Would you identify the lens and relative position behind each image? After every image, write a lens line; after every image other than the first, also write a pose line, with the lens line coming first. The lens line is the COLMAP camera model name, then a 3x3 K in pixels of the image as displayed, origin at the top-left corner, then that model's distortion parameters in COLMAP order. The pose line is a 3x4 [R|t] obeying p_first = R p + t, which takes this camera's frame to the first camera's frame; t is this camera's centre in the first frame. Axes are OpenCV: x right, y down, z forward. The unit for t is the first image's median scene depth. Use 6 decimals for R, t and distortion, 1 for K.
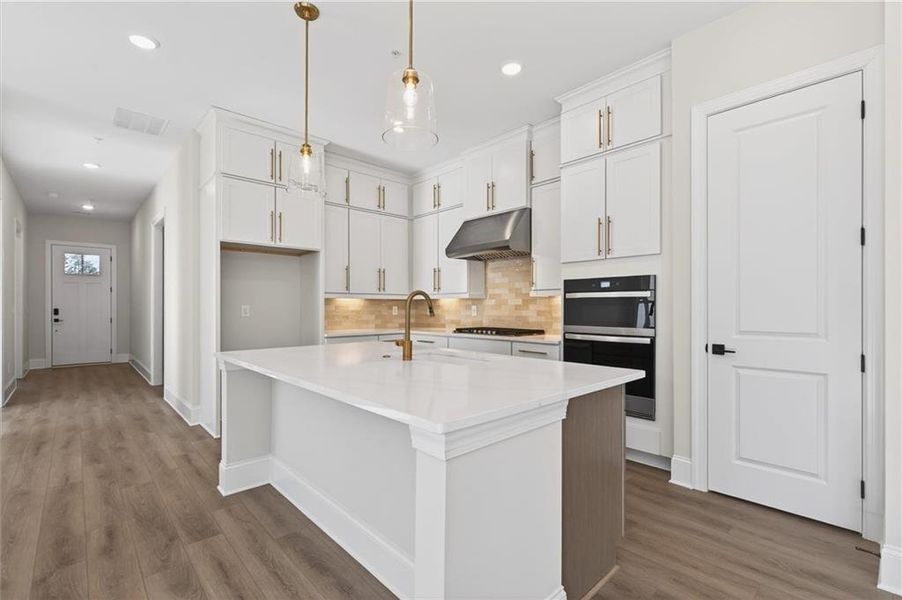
lens RADIAL K [[404.0, 0, 451.0], [0, 404.0, 300.0], [0, 0, 1]] dist [0.001407, -0.000852]
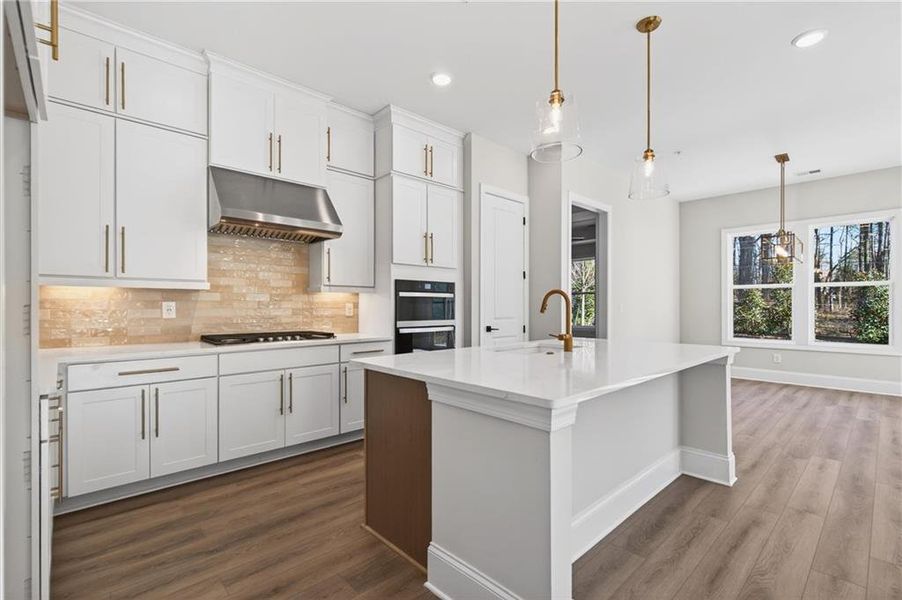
lens RADIAL K [[404.0, 0, 451.0], [0, 404.0, 300.0], [0, 0, 1]] dist [0.001407, -0.000852]
pose [[-0.001570, 0.013663, 0.999905, -0.843213], [-0.018718, 0.999731, -0.013690, 0.018527], [-0.999824, -0.018738, -0.001314, 0.903914]]
